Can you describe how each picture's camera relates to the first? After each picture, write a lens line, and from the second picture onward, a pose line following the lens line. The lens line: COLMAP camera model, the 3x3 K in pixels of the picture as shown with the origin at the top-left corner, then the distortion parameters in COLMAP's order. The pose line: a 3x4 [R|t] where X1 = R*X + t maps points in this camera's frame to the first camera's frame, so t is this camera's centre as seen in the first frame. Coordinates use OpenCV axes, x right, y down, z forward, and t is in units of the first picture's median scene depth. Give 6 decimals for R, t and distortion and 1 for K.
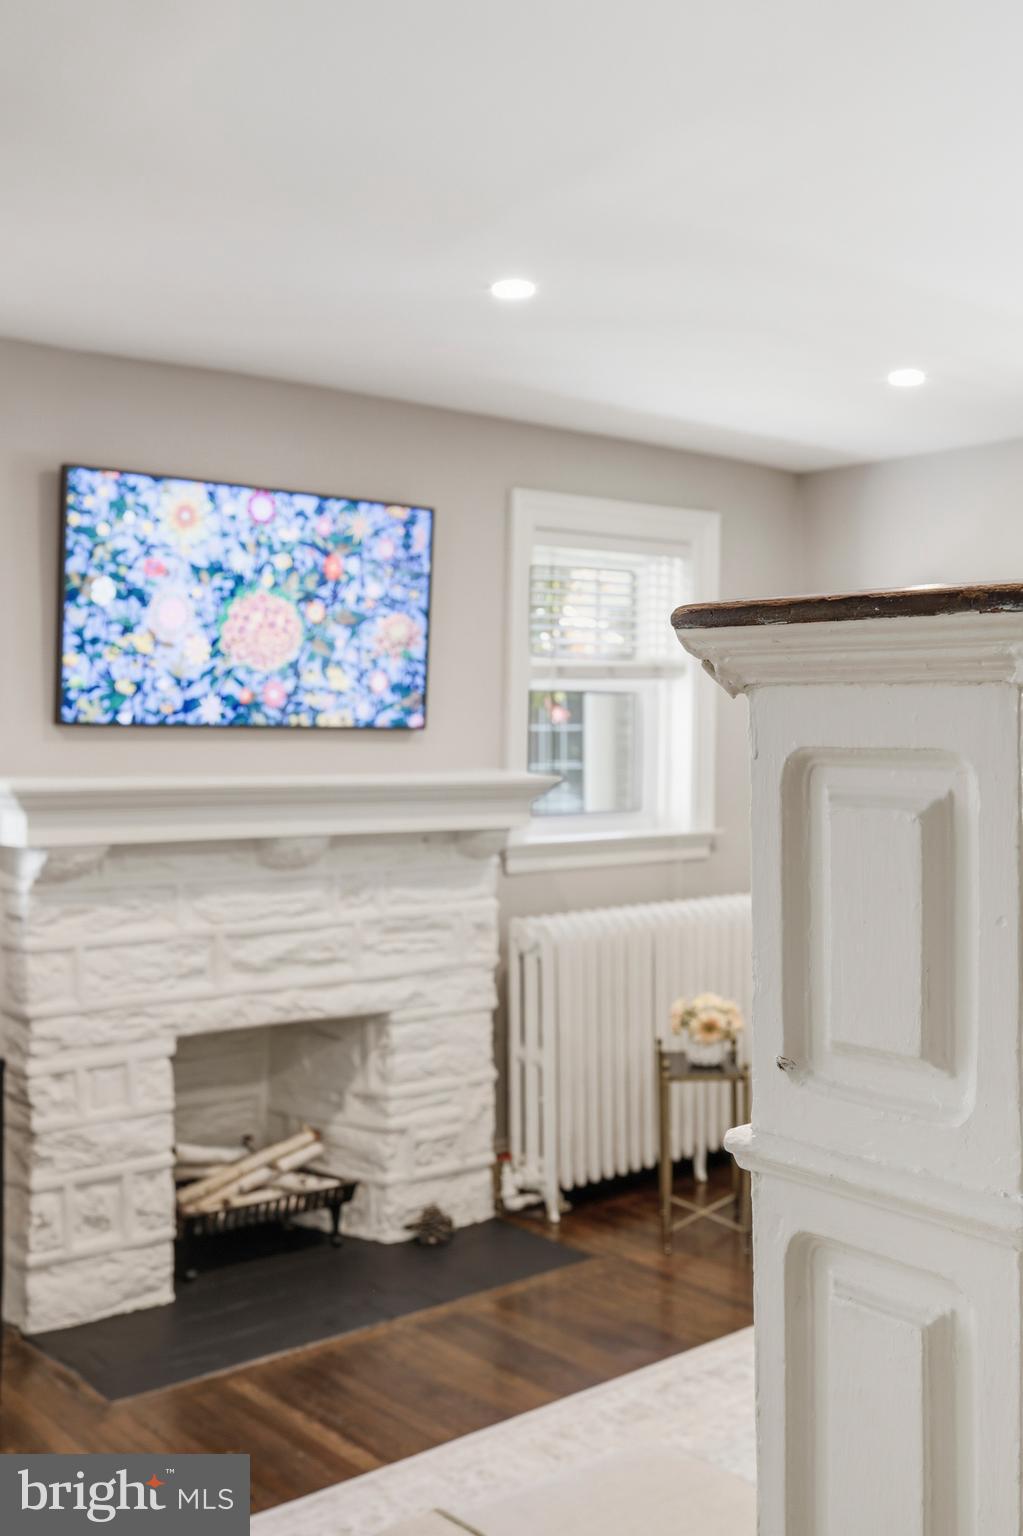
lens RADIAL K [[1610.2, 0, 509.7], [0, 1610.2, 764.5], [0, 0, 1]] dist [0.001687, 0.000000]
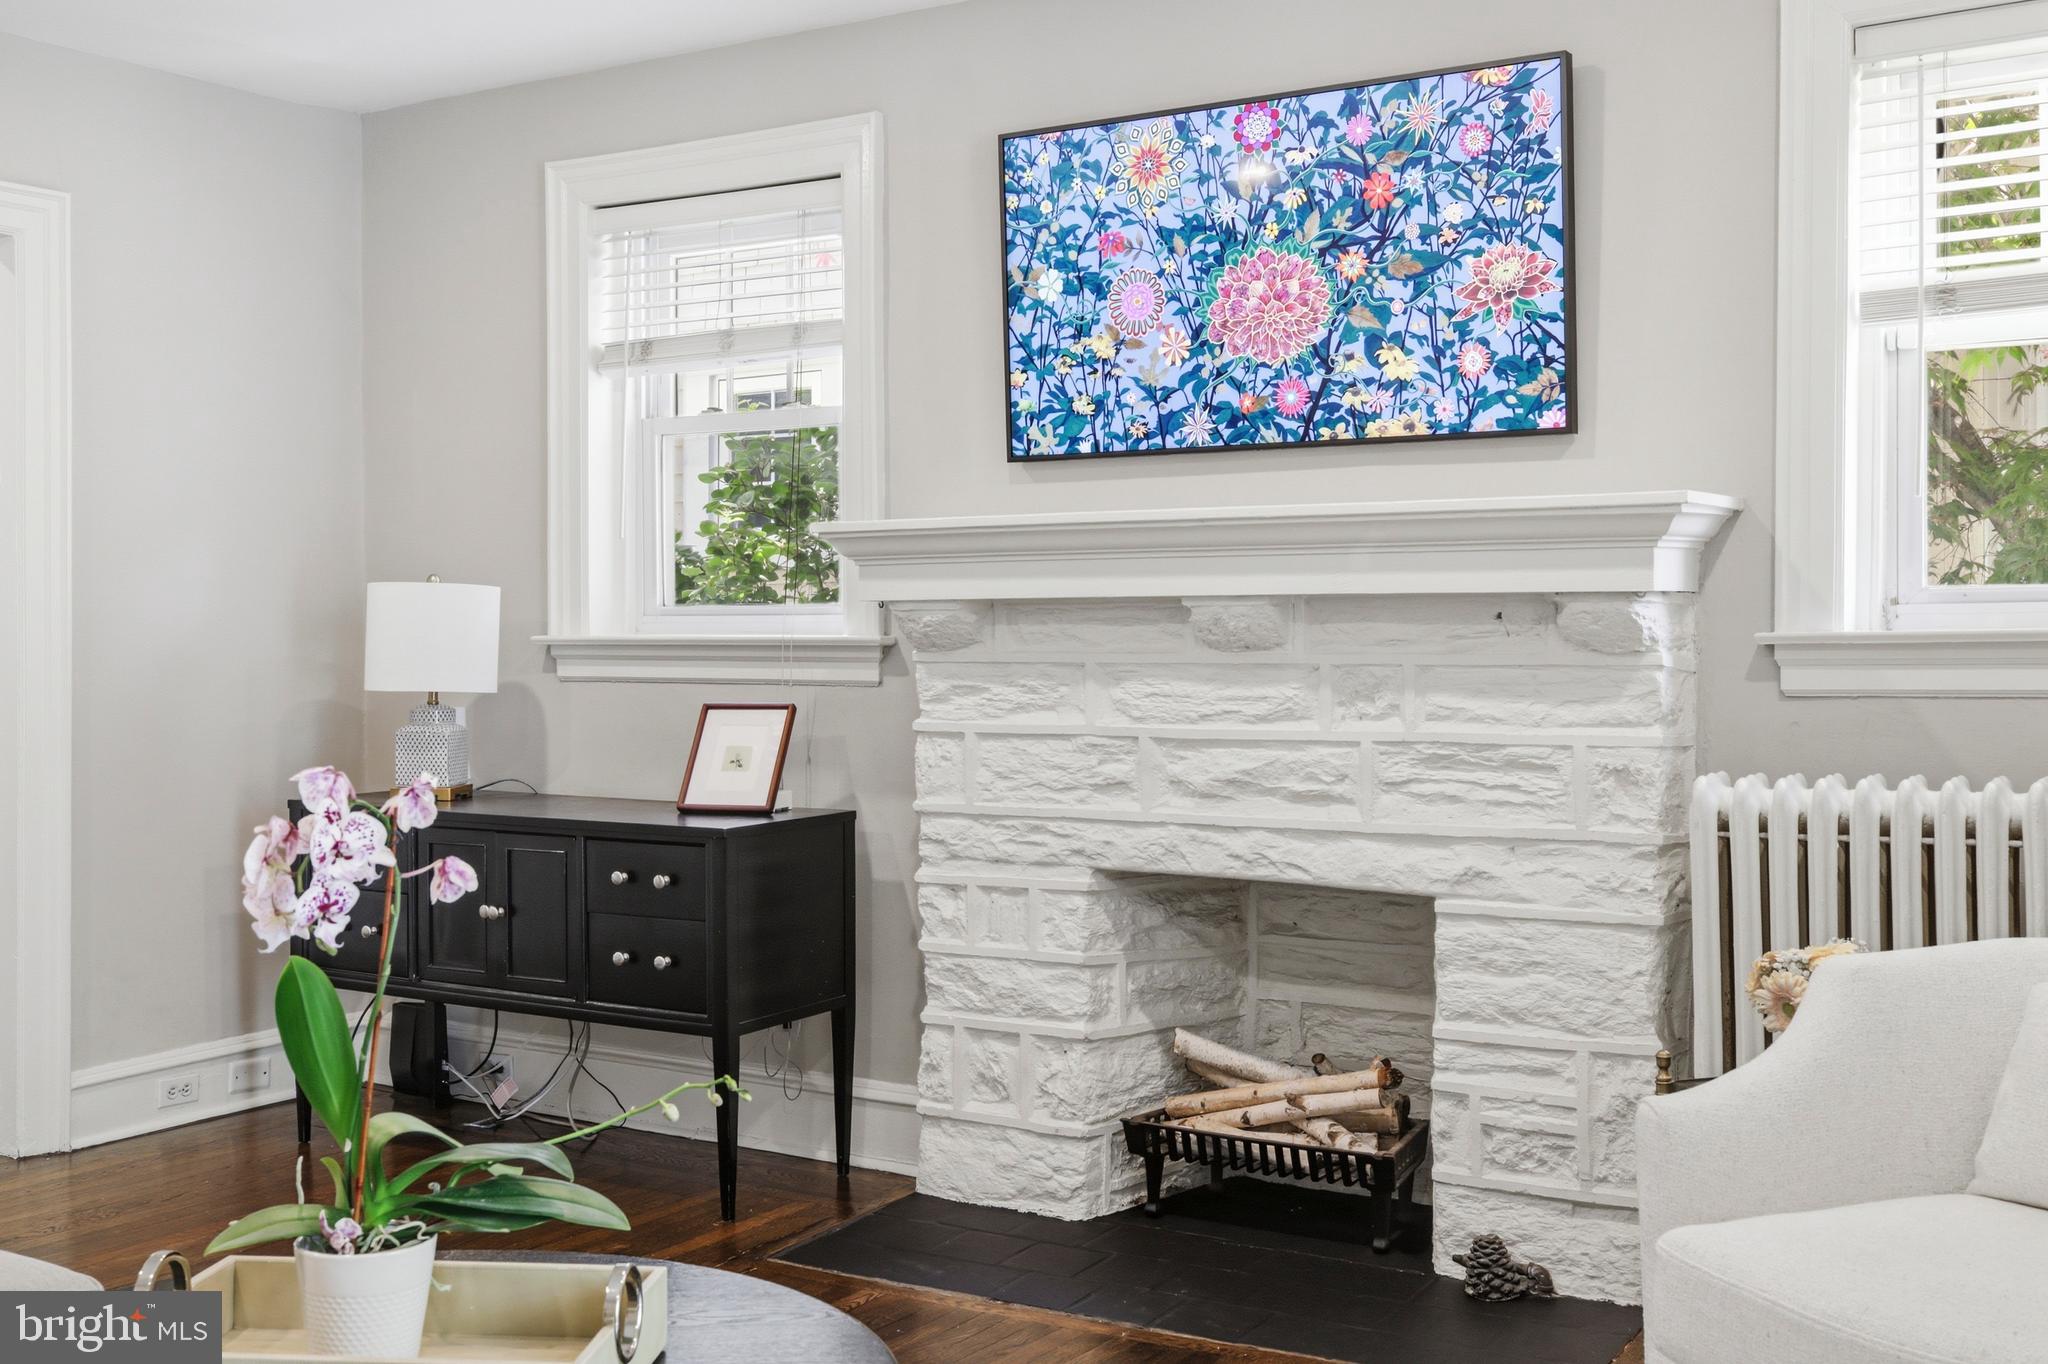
lens RADIAL K [[2146.9, 0, 1017.2], [0, 2146.9, 679.6], [0, 0, 1]] dist [0.001687, 0.000000]
pose [[0.305773, 0.001954, -0.952102, 0.697553], [-0.020095, 0.999788, -0.004402, 0.083547], [0.951892, 0.020479, 0.305747, 0.637943]]
